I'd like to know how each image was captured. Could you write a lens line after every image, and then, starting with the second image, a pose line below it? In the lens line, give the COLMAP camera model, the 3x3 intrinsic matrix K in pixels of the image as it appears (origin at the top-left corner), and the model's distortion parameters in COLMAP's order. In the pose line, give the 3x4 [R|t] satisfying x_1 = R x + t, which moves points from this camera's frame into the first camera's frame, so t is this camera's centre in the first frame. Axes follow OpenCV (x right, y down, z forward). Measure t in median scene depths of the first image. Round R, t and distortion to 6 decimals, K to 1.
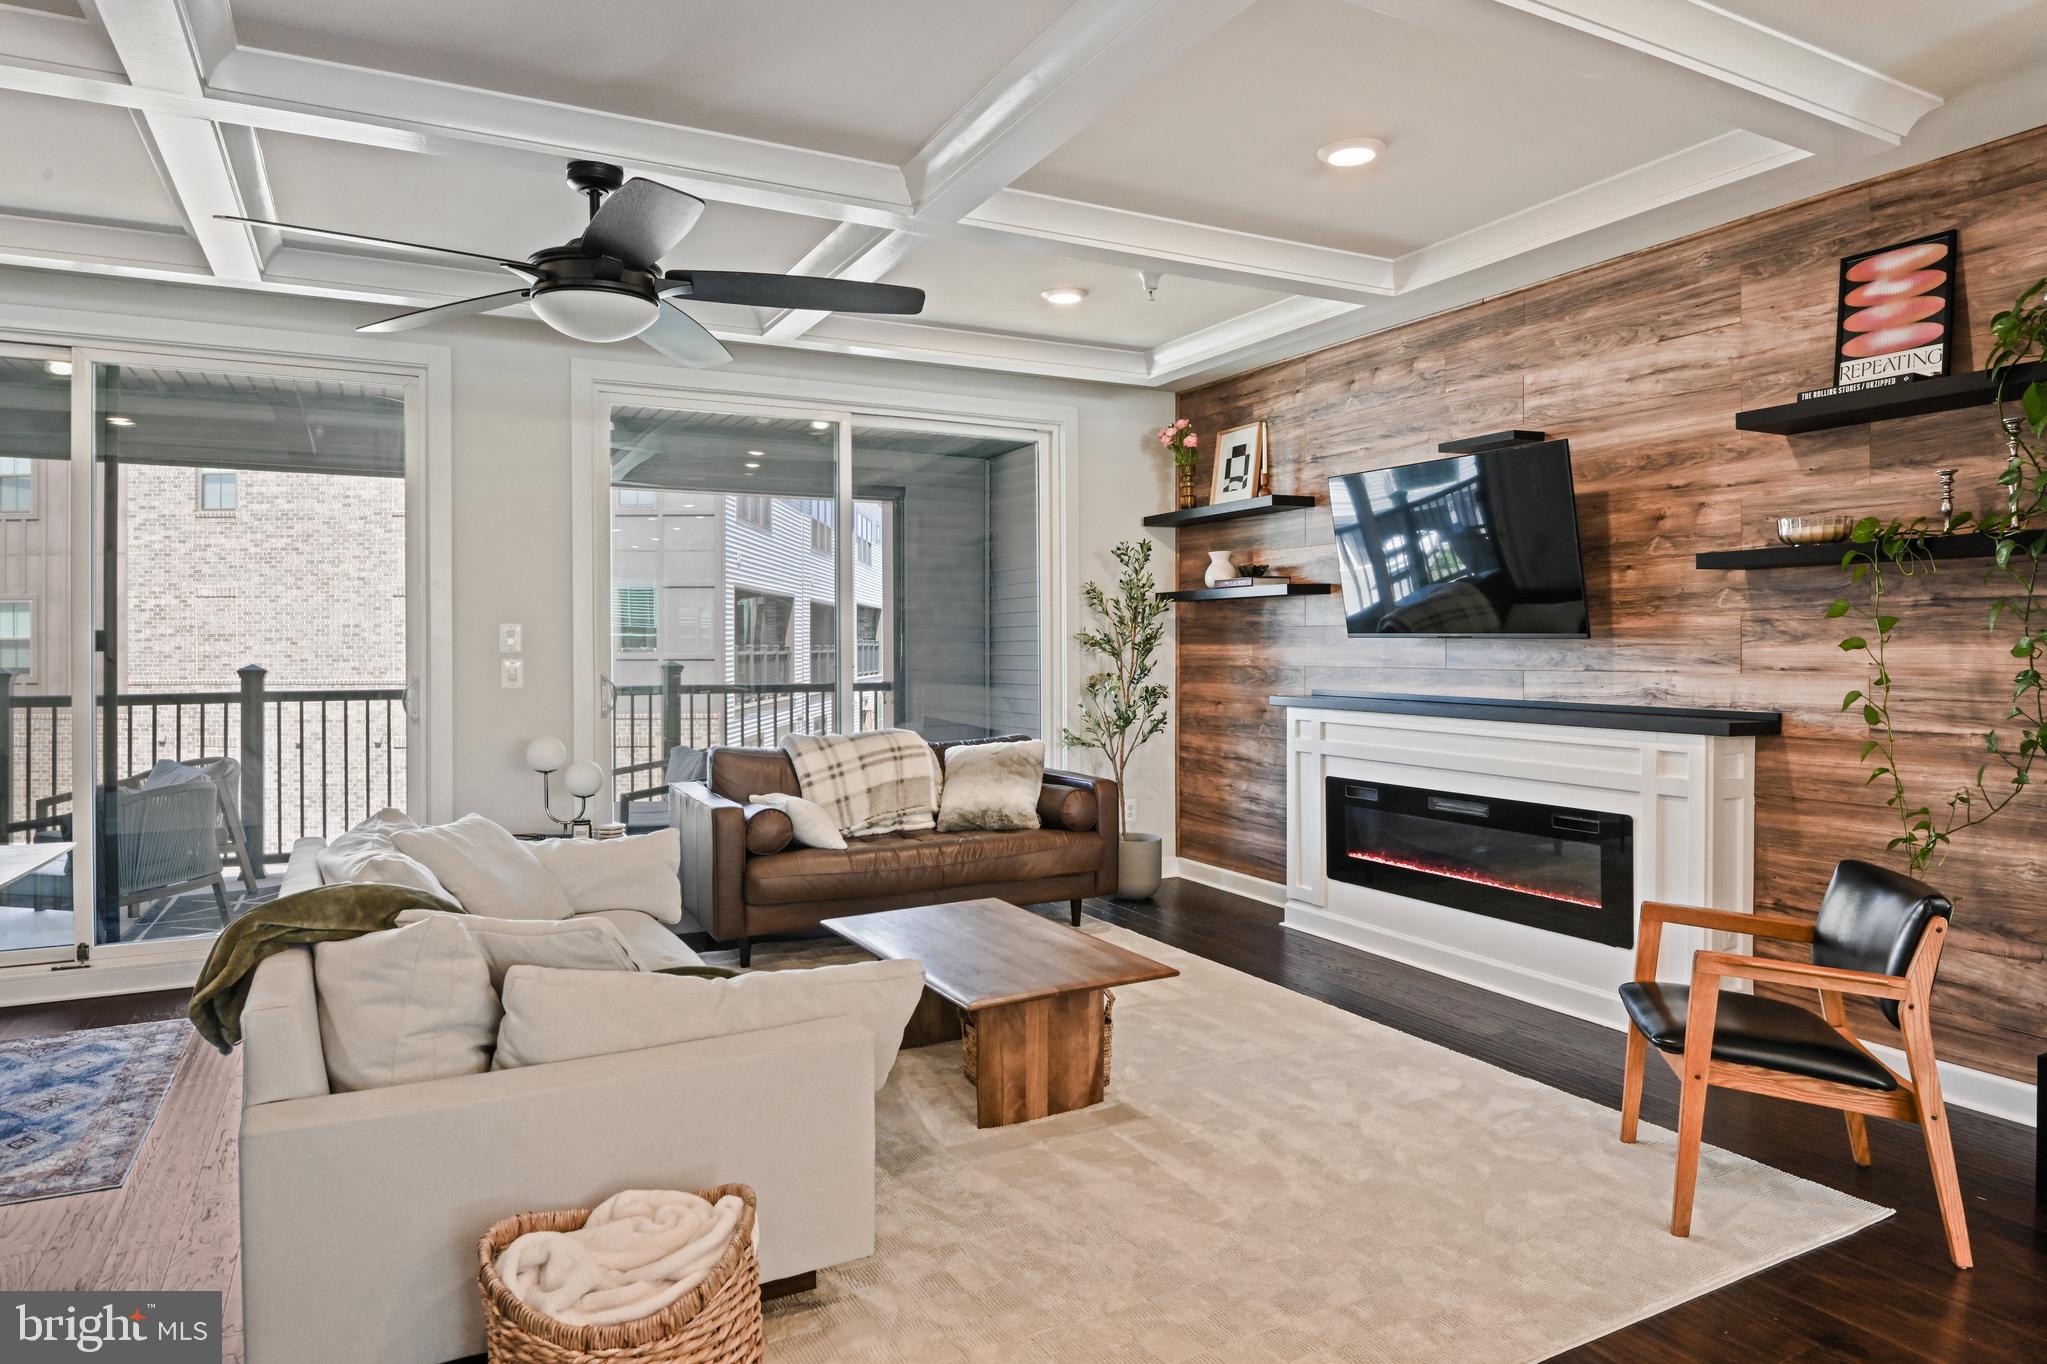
lens RADIAL K [[1227.4, 0, 1017.8], [0, 1227.4, 649.8], [0, 0, 1]] dist [-0.013297, -0.014782]
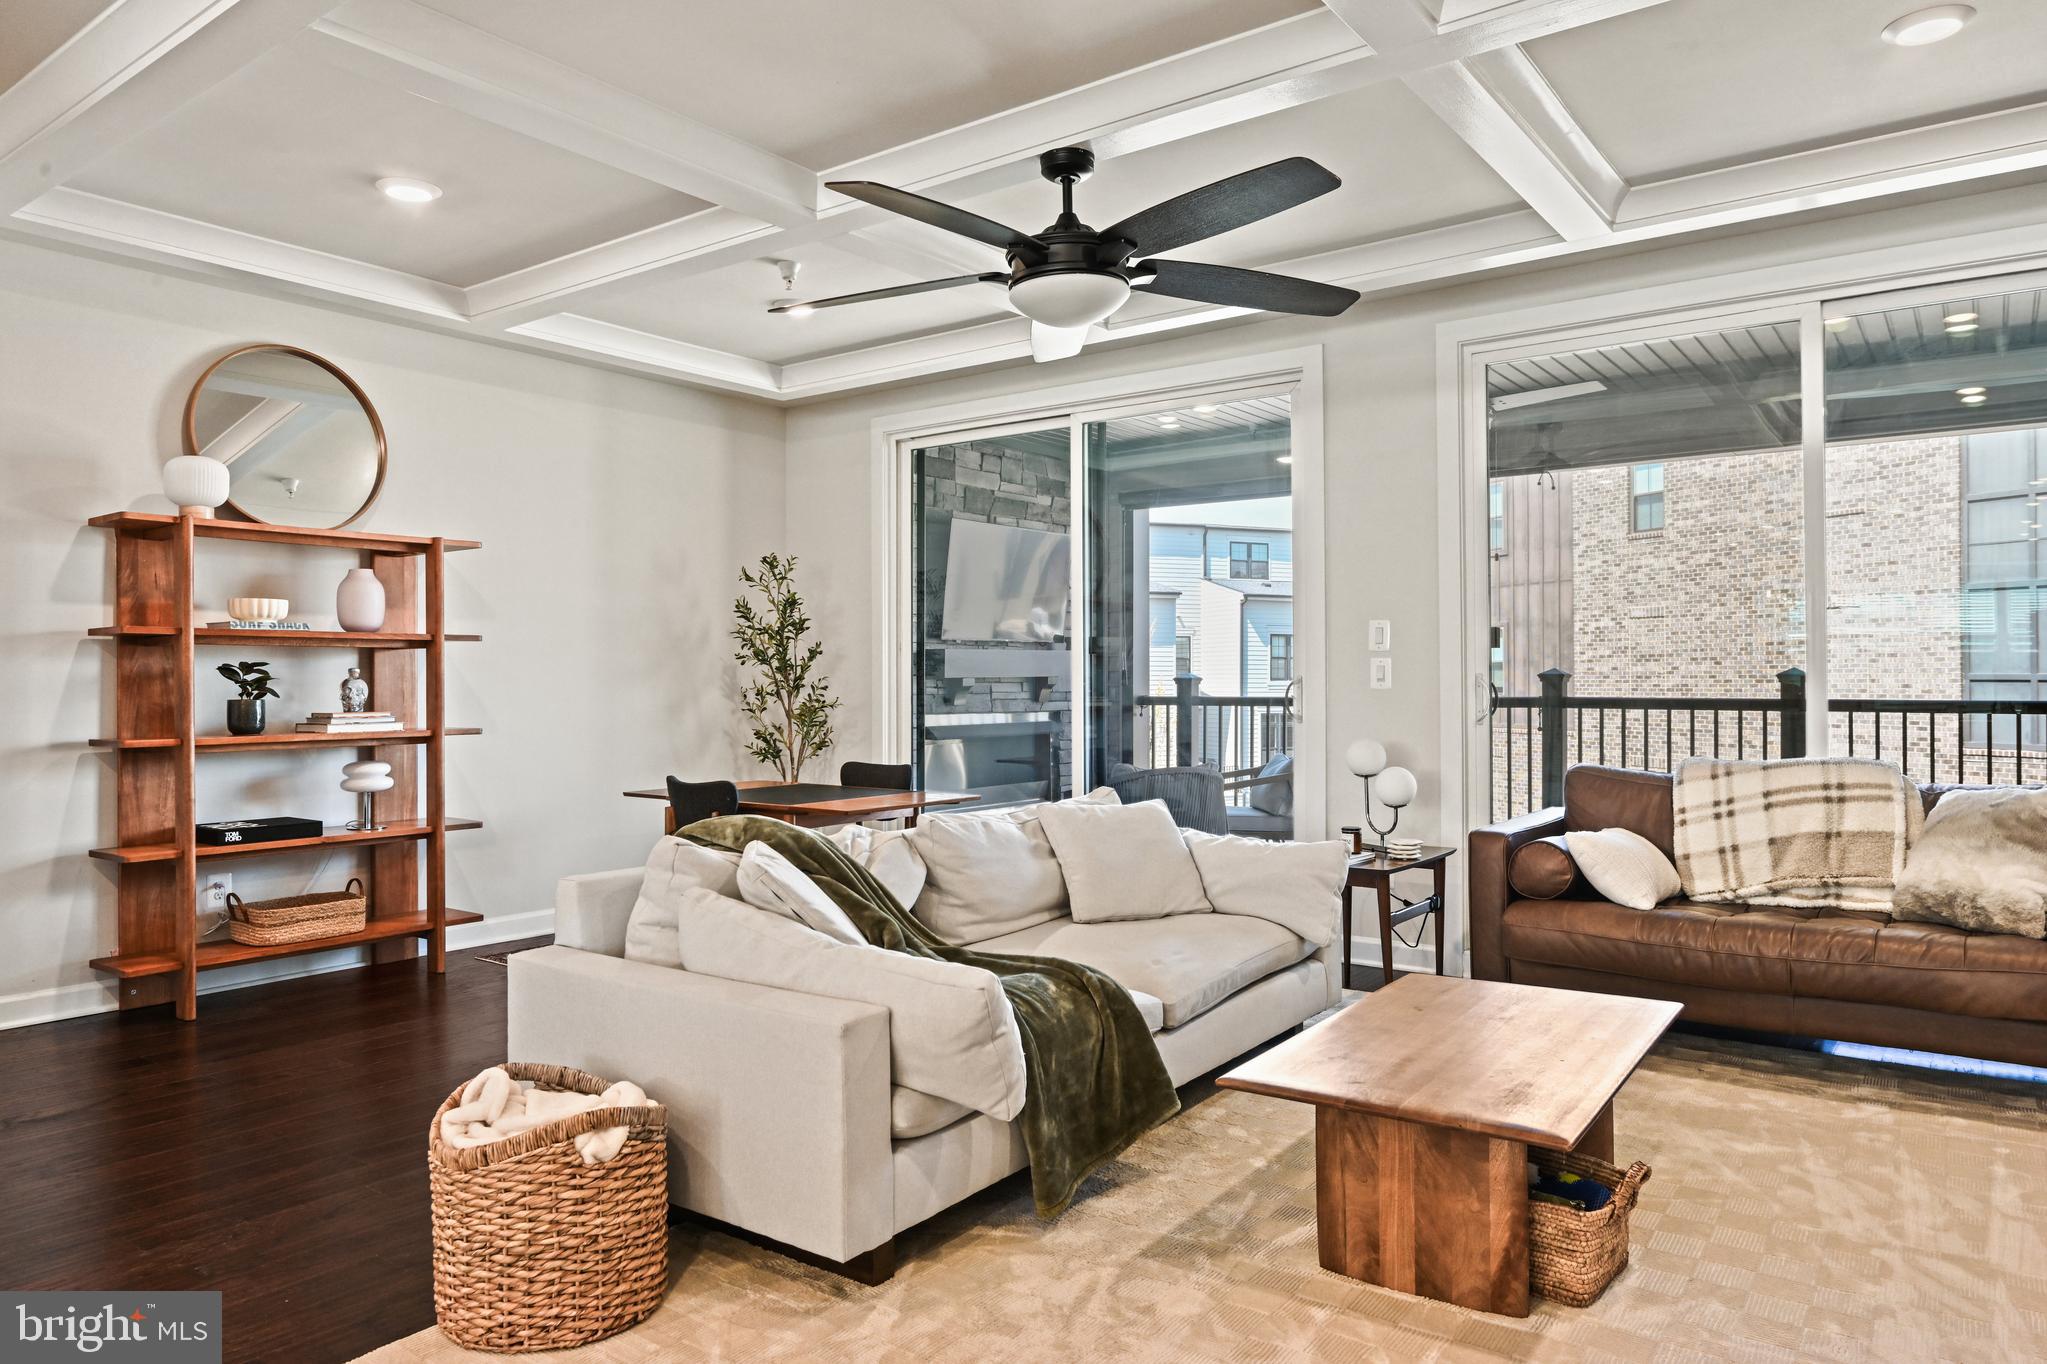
lens RADIAL K [[1306.1, 0, 1022.1], [0, 1306.1, 679.0], [0, 0, 1]] dist [-0.008430, -0.008198]
pose [[0.432565, 0.001367, -0.901602, 0.362069], [0.000442, 0.999998, 0.001728, 0.021340], [0.901603, -0.001146, 0.432564, 0.300932]]
